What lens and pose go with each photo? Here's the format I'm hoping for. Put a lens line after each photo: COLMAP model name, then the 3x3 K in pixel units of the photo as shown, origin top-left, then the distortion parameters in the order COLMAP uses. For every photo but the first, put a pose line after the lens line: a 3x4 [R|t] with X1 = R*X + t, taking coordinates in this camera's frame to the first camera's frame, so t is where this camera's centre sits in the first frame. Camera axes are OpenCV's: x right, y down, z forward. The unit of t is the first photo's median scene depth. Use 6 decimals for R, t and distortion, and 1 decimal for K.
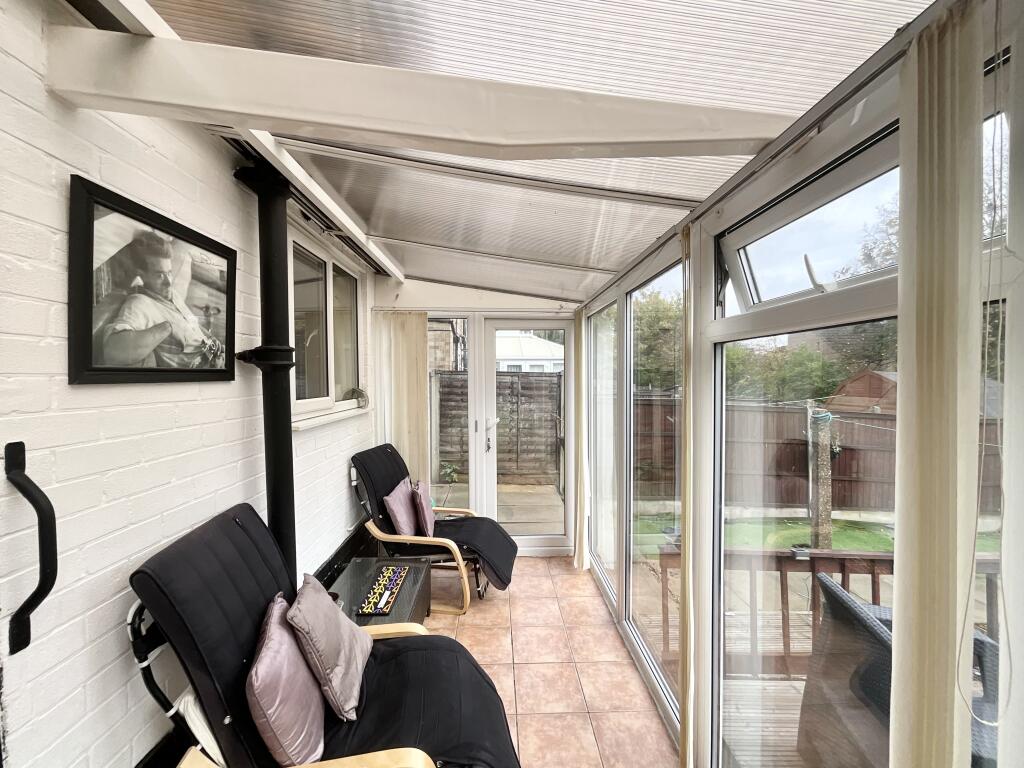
lens RADIAL K [[412.1, 0, 510.2], [0, 412.1, 384.1], [0, 0, 1]] dist [0.000116, -0.000260]
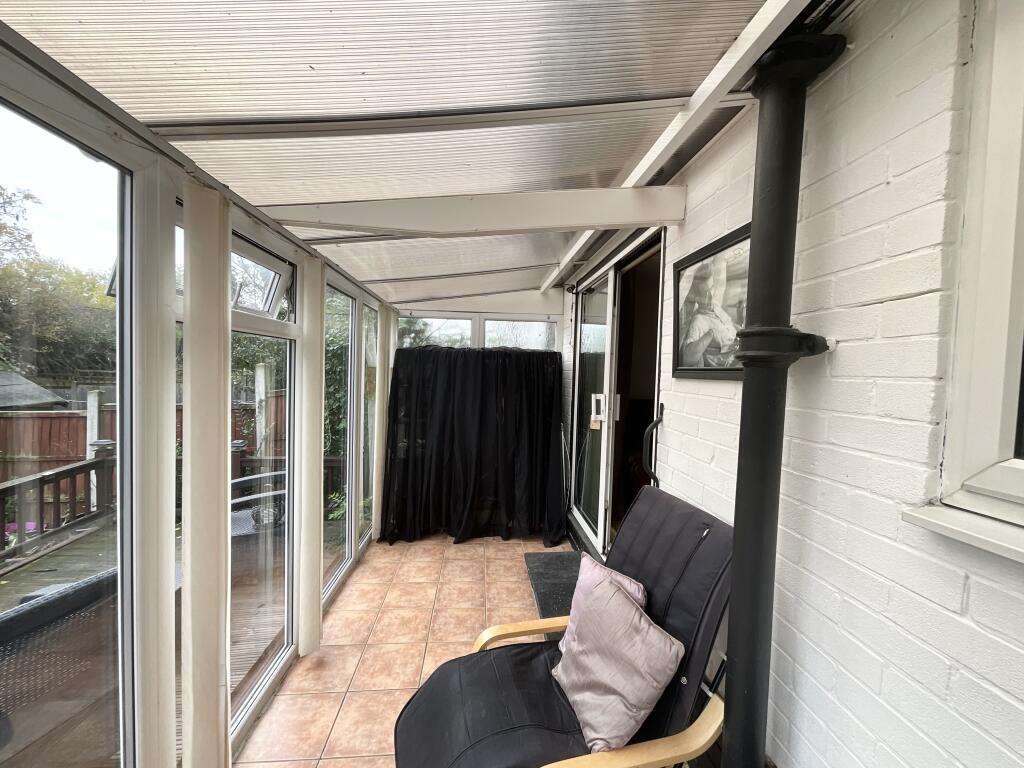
lens RADIAL K [[412.1, 0, 510.2], [0, 412.1, 384.1], [0, 0, 1]] dist [0.000116, -0.000260]
pose [[-0.998245, -0.015991, -0.057025, -0.179415], [-0.019164, 0.998273, 0.055526, -0.046223], [0.056039, 0.056521, -0.996827, 2.159462]]
